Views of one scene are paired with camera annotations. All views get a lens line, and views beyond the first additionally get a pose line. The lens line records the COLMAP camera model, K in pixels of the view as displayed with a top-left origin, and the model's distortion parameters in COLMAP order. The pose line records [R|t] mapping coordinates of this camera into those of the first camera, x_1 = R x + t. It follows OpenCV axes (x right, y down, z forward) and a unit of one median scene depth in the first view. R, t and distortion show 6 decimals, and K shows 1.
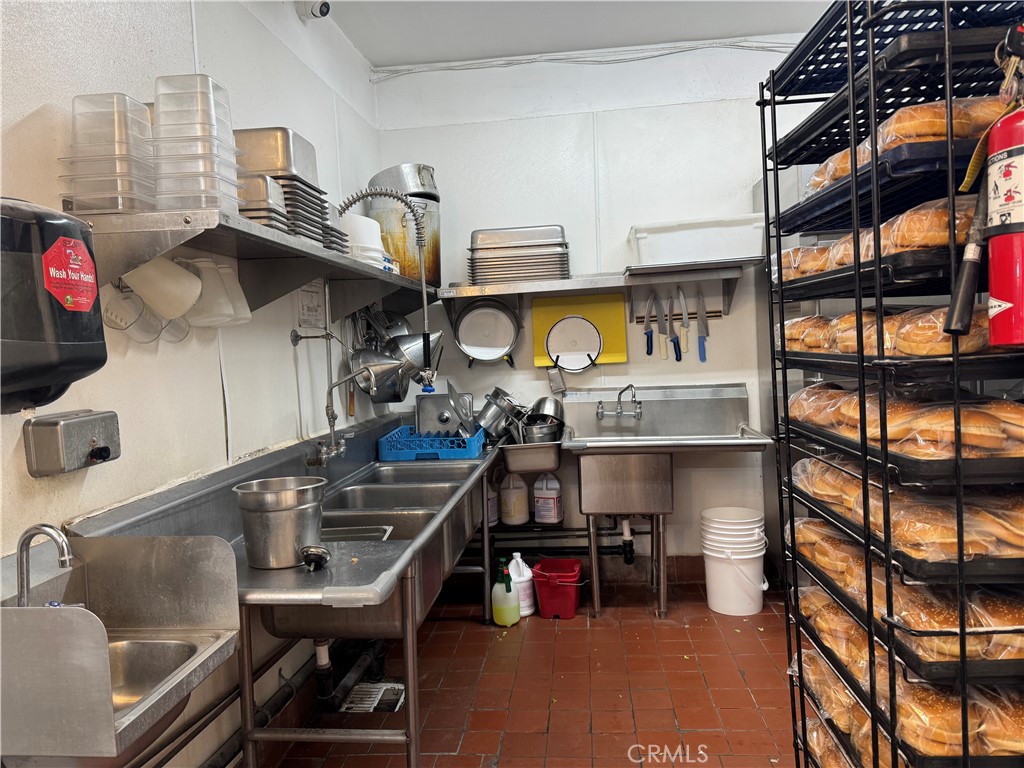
lens RADIAL K [[727.4, 0, 492.8], [0, 727.4, 399.6], [0, 0, 1]] dist [0.267579, -0.399499]
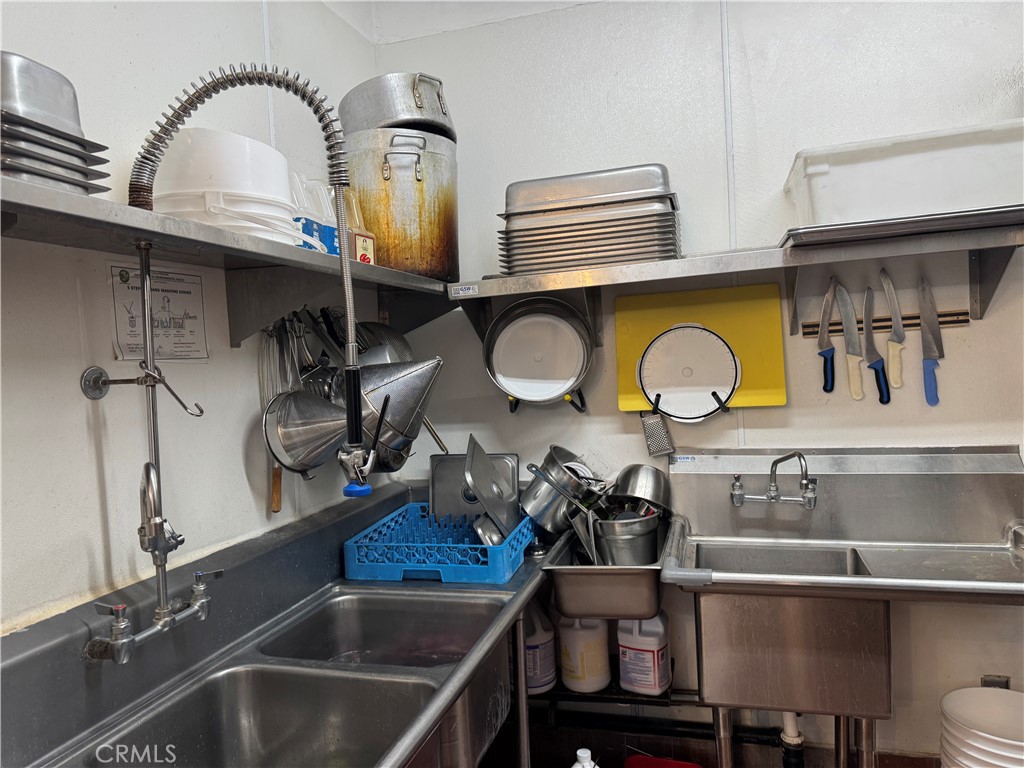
lens RADIAL K [[713.5, 0, 510.6], [0, 713.5, 394.4], [0, 0, 1]] dist [0.151332, -0.198214]
pose [[0.988017, -0.003068, -0.154317, 0.061323], [0.000777, 0.999889, -0.014903, -0.051685], [0.154346, 0.014604, 0.987909, 0.425491]]
